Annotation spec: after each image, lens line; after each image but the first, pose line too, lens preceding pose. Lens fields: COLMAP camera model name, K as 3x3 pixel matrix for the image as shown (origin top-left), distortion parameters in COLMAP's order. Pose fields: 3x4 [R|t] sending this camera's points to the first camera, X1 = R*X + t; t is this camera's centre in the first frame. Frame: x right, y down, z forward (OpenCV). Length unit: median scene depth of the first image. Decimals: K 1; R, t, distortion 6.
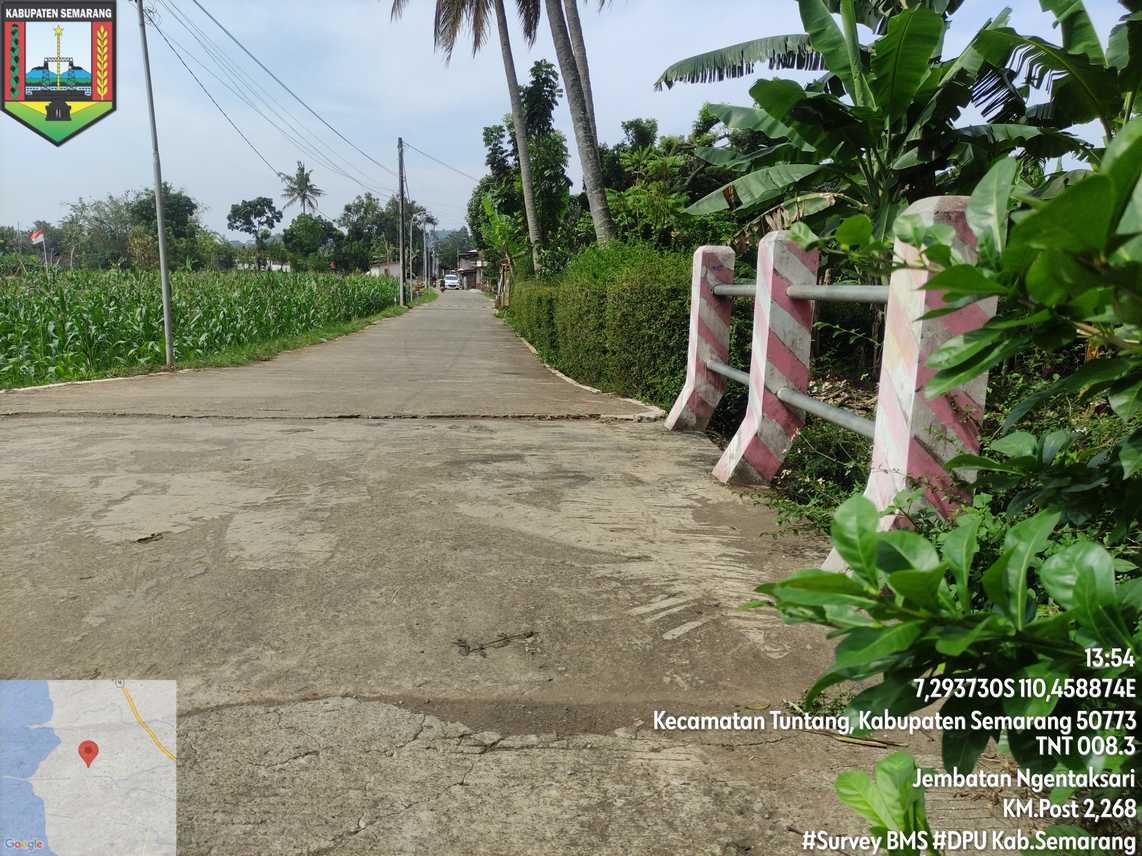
lens RADIAL K [[841.4, 0, 568.7], [0, 841.4, 425.6], [0, 0, 1]] dist [0.058957, -0.063329]
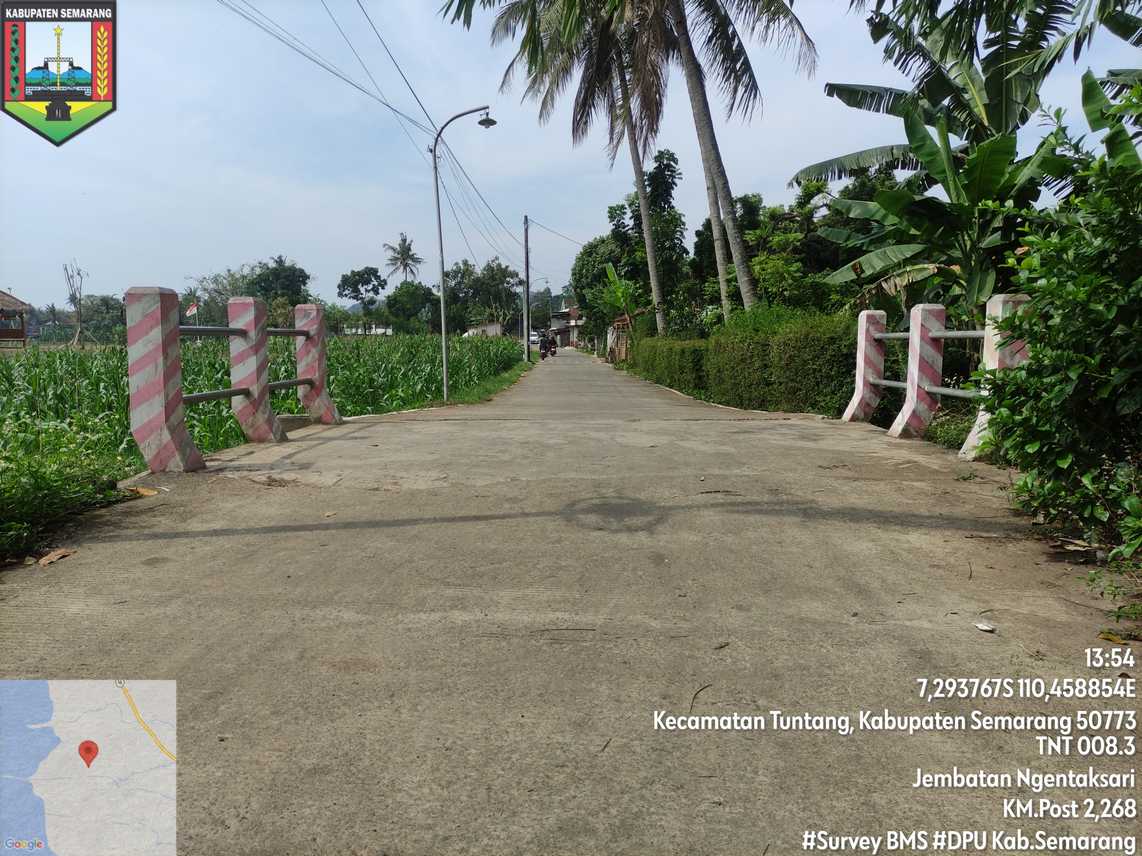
lens RADIAL K [[841.4, 0, 568.7], [0, 841.4, 425.6], [0, 0, 1]] dist [0.058957, -0.063329]
pose [[0.995523, -0.012450, -0.093701, -0.054266], [0.006208, 0.997759, -0.066620, 0.024428], [0.094320, 0.065740, 0.993369, -0.140384]]
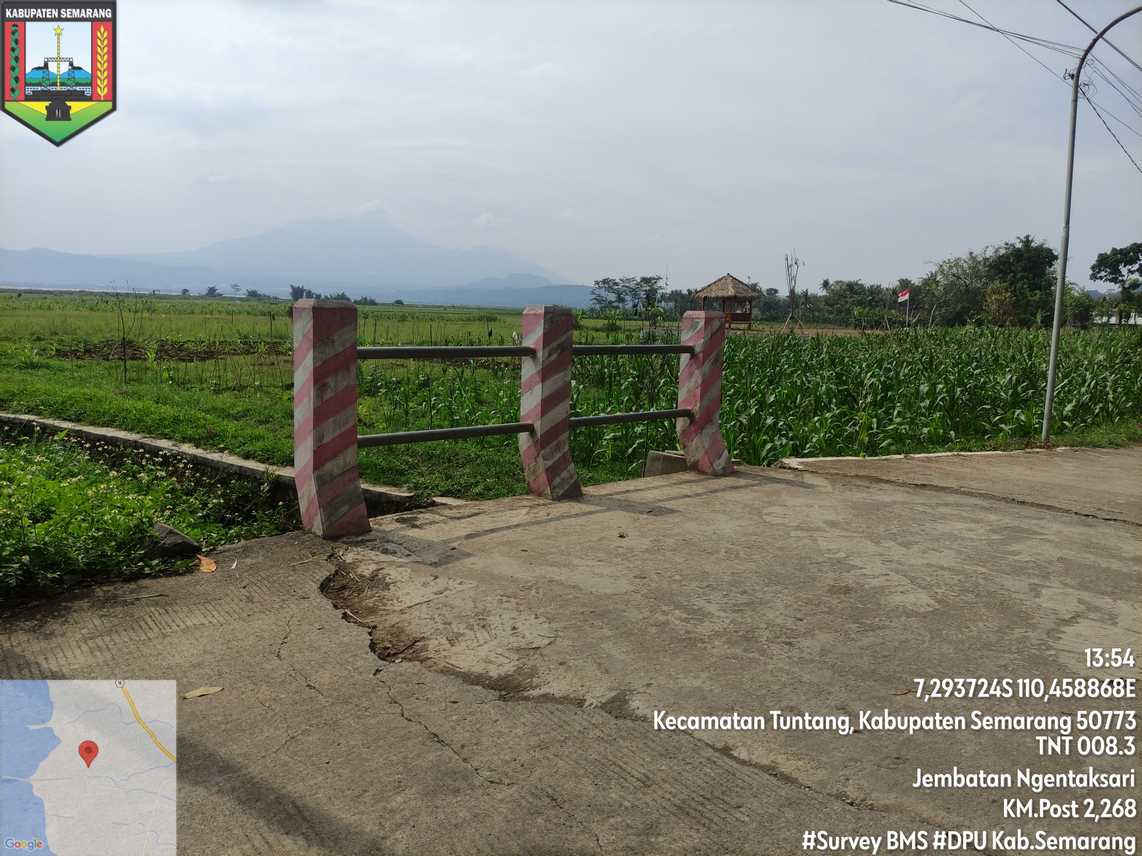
lens RADIAL K [[841.4, 0, 568.7], [0, 841.4, 425.6], [0, 0, 1]] dist [0.058957, -0.063329]
pose [[0.612084, 0.101337, -0.784273, -0.015176], [-0.147625, 0.988964, 0.012572, -0.007788], [0.776891, 0.108083, 0.620289, -0.011897]]
